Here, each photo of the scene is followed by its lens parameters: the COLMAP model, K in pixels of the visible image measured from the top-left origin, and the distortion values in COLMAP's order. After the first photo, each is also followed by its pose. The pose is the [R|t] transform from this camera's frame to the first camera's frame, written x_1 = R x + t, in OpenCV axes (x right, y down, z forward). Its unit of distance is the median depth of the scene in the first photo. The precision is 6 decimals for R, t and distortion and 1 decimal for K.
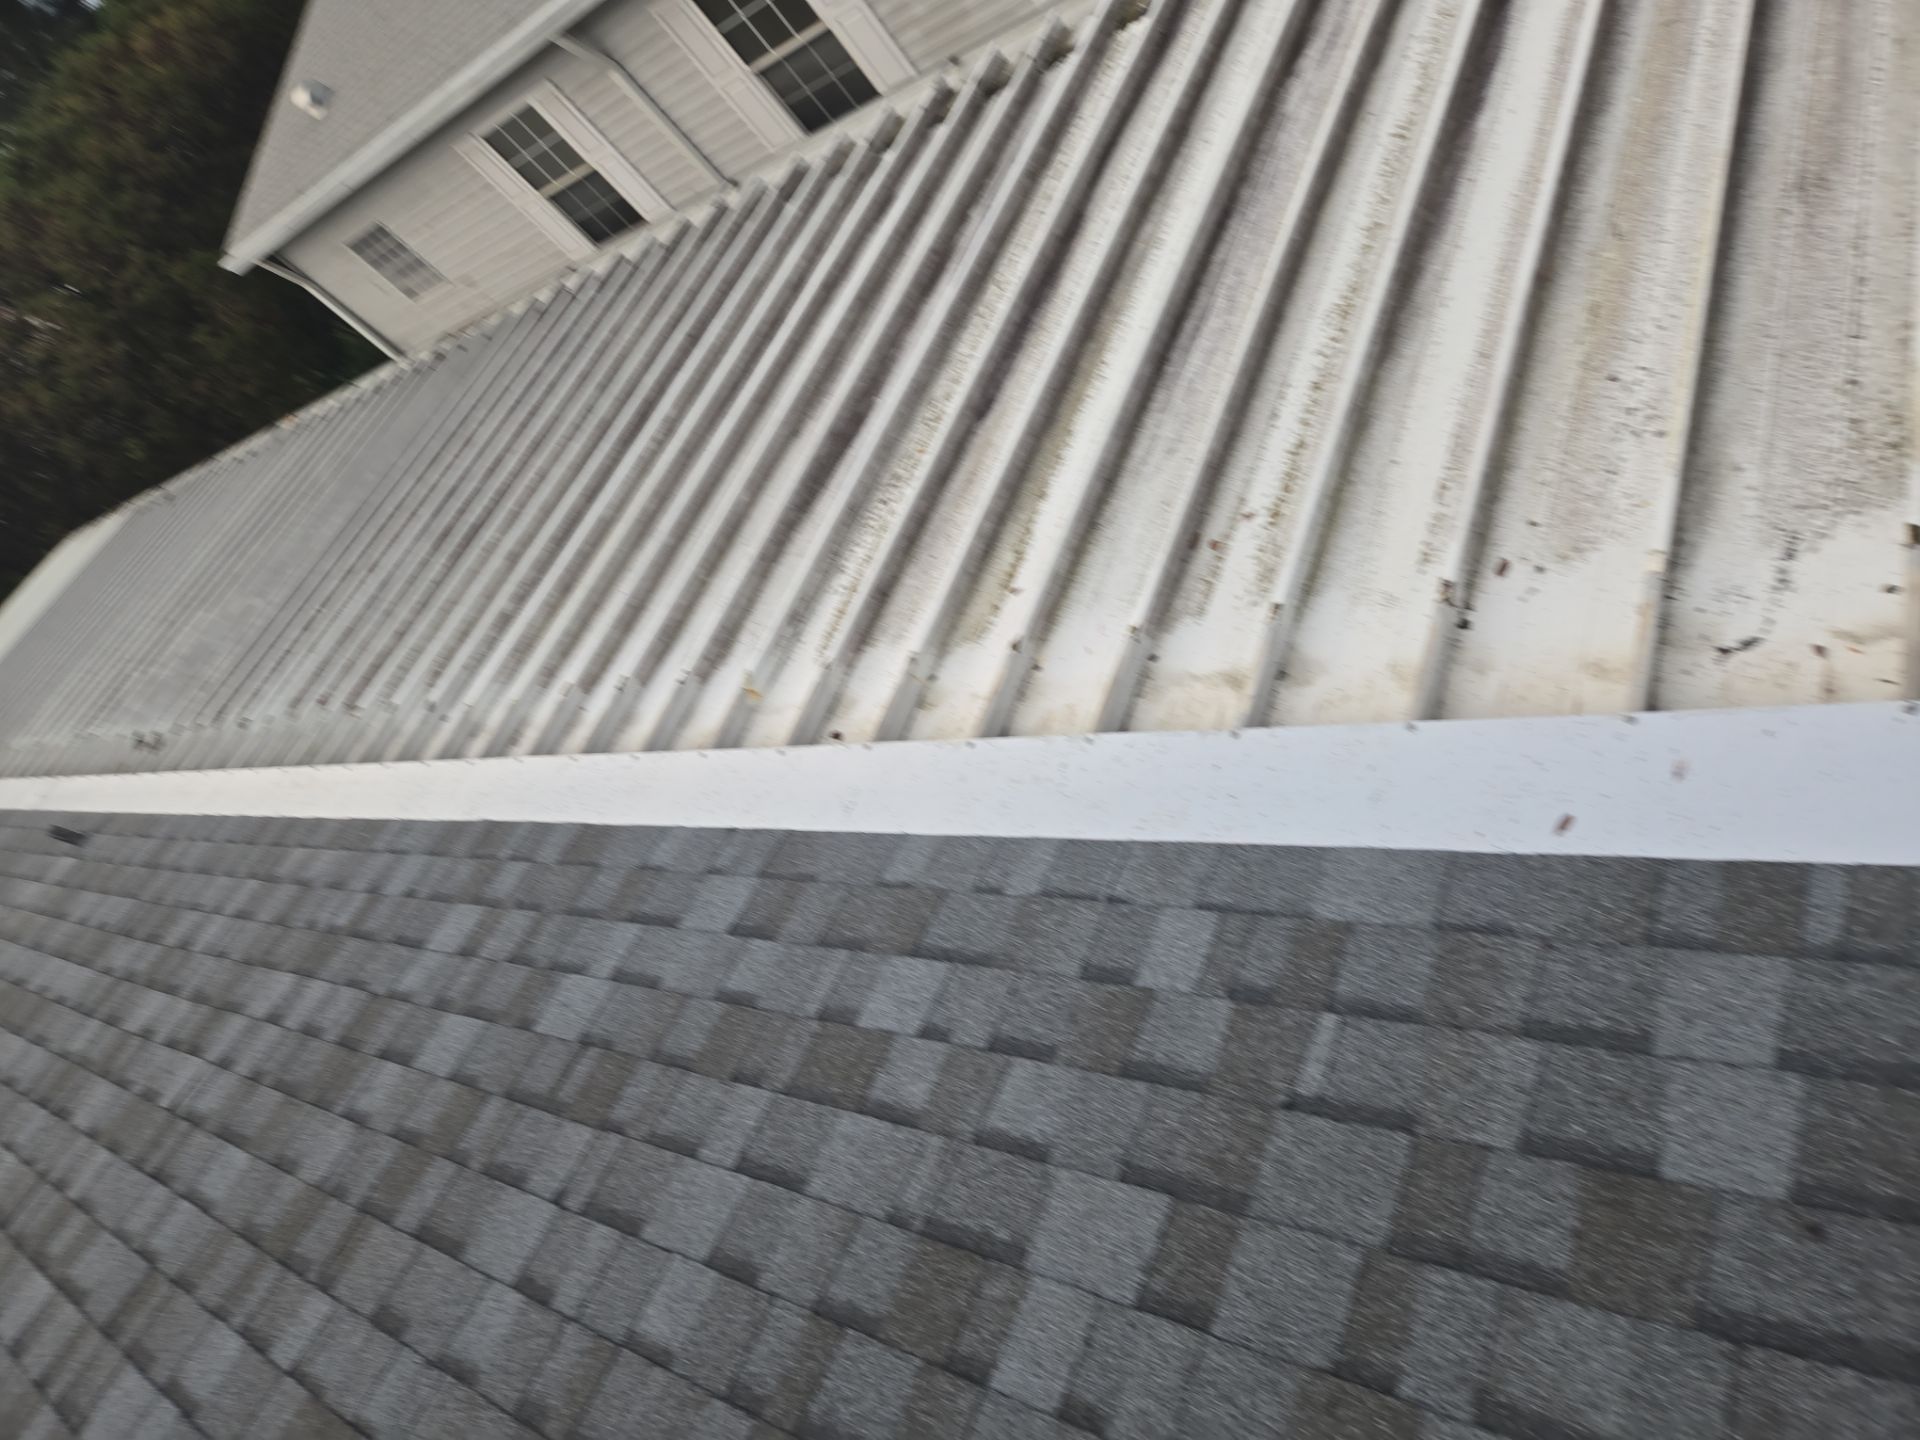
lens RADIAL K [[1281.3, 0, 949.9], [0, 1281.3, 737.7], [0, 0, 1]] dist [0.082888, -0.067023]
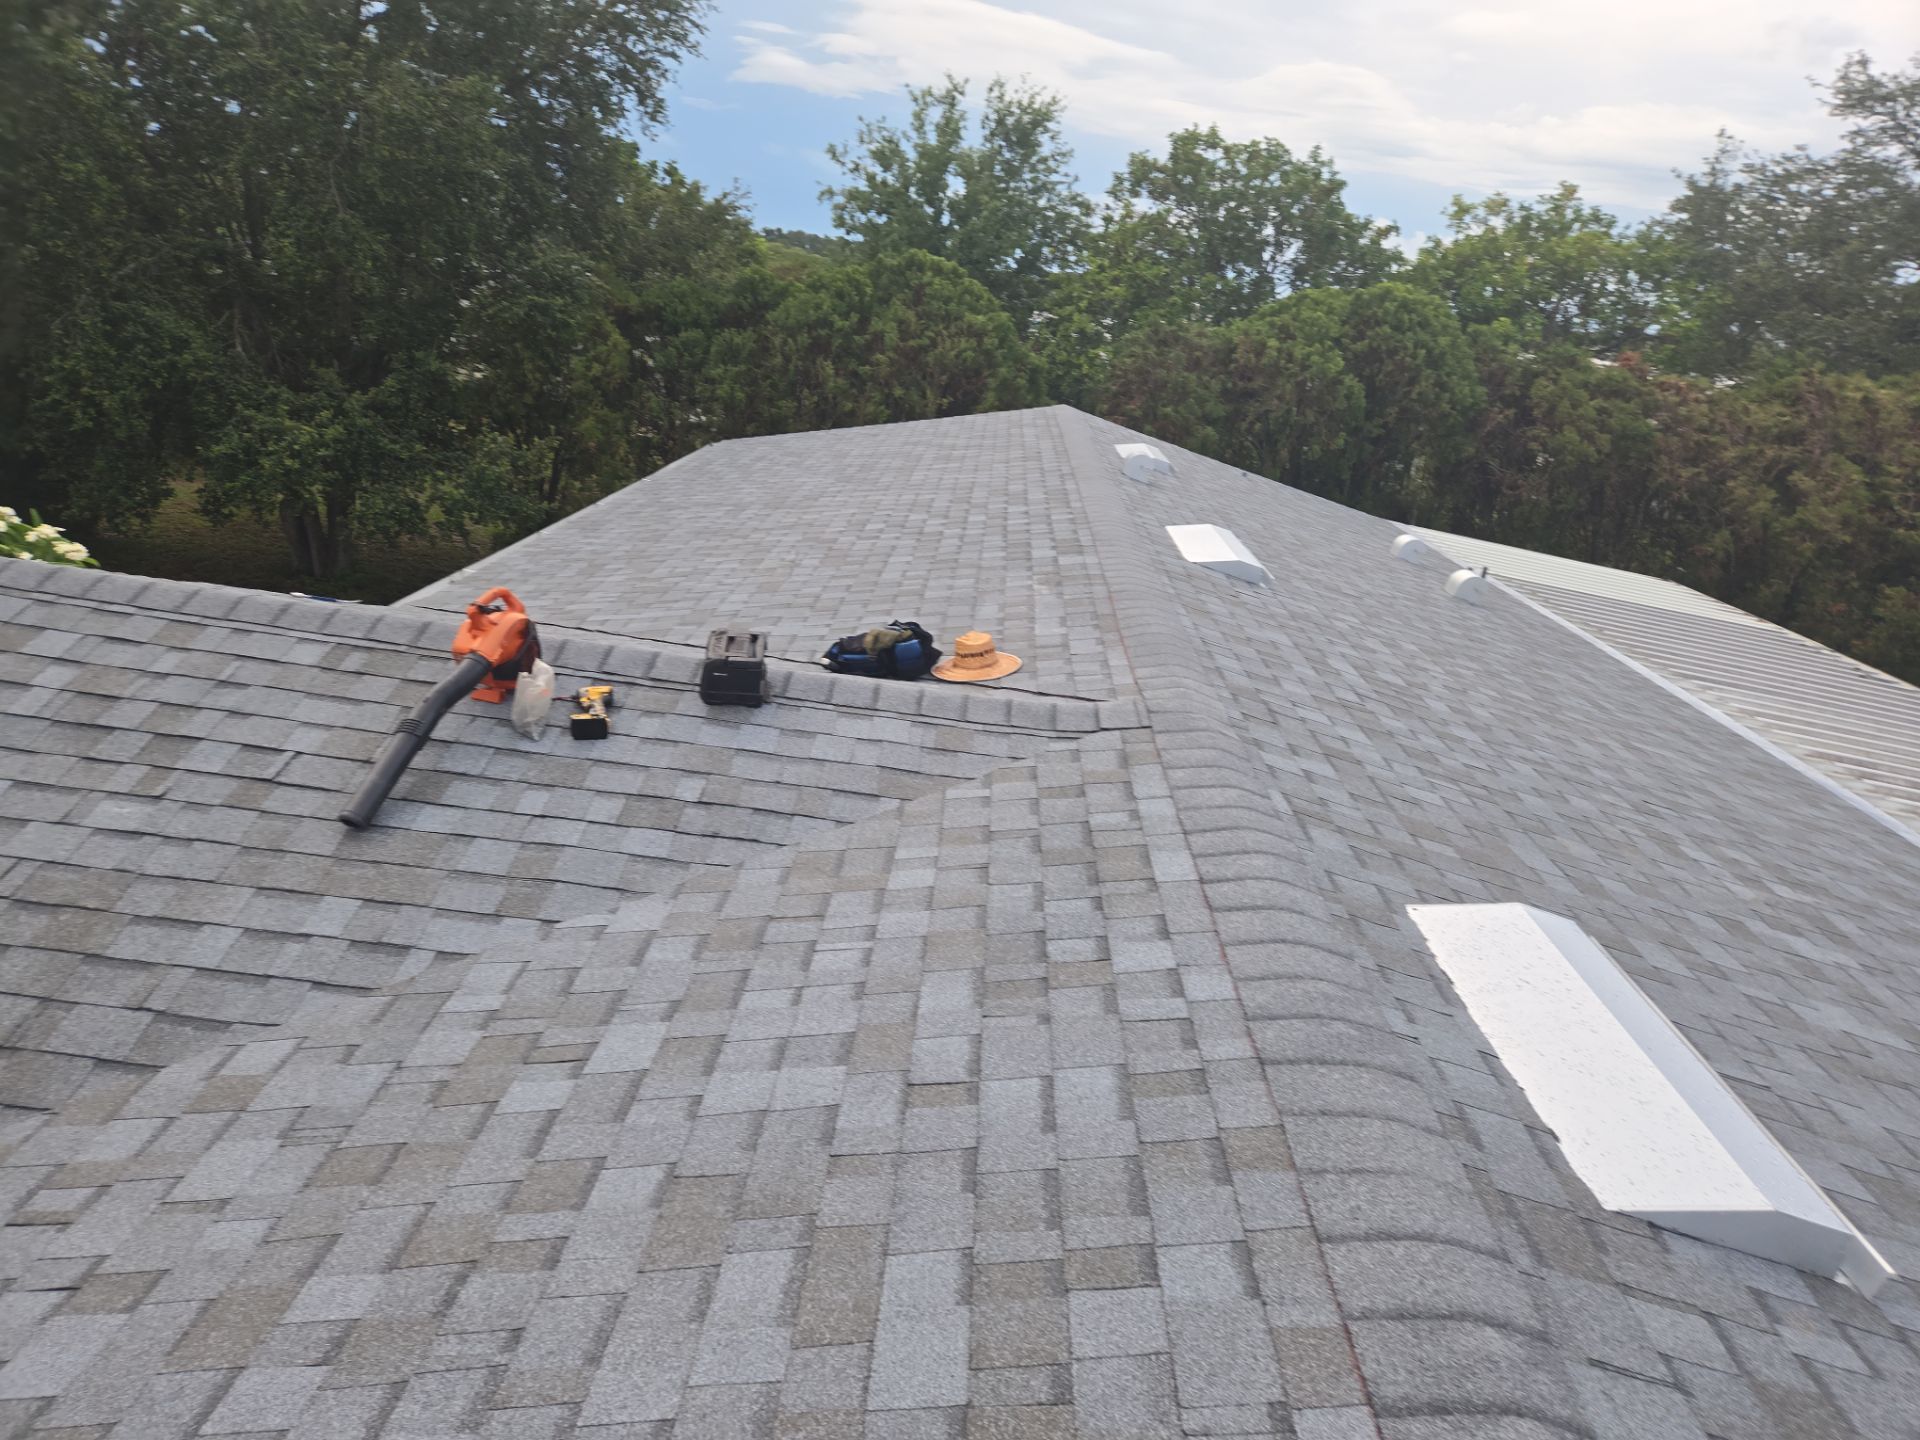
lens RADIAL K [[1281.3, 0, 956.2], [0, 1281.3, 737.2], [0, 0, 1]] dist [0.082888, -0.067023]
pose [[0.222865, 0.842549, -0.490349, -1.021070], [-0.908320, 0.362109, 0.209363, 1.372381], [0.353958, 0.398734, 0.846005, -0.591354]]
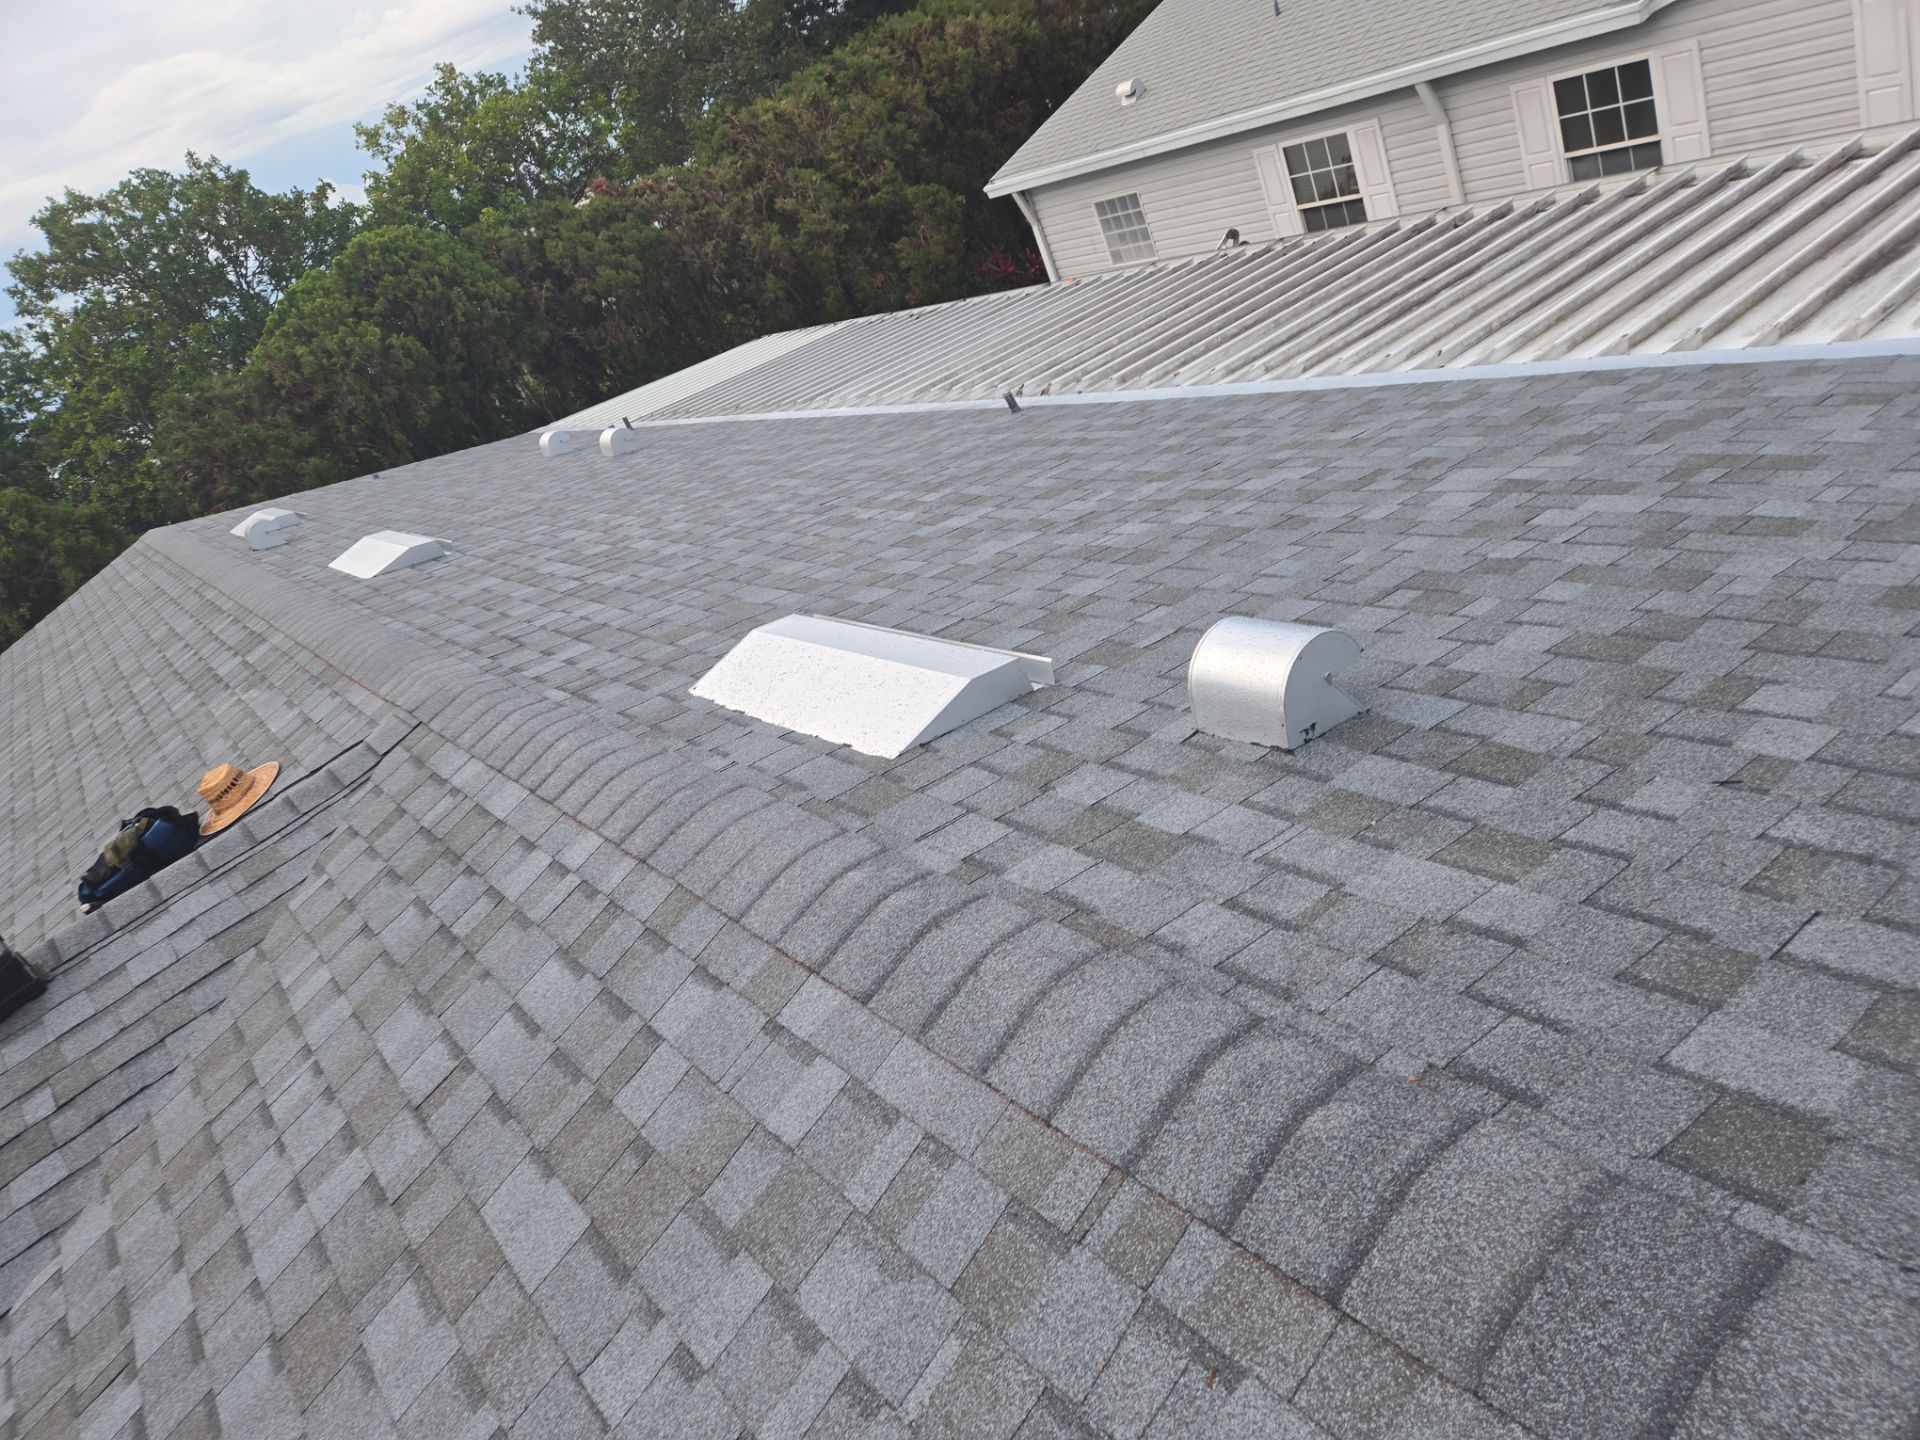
lens RADIAL K [[1281.3, 0, 958.5], [0, 1281.3, 726.6], [0, 0, 1]] dist [0.082888, -0.067023]
pose [[0.885150, 0.426417, -0.186221, -0.816397], [-0.447721, 0.889500, -0.091302, 1.325112], [0.126710, 0.164191, 0.978256, -0.711169]]
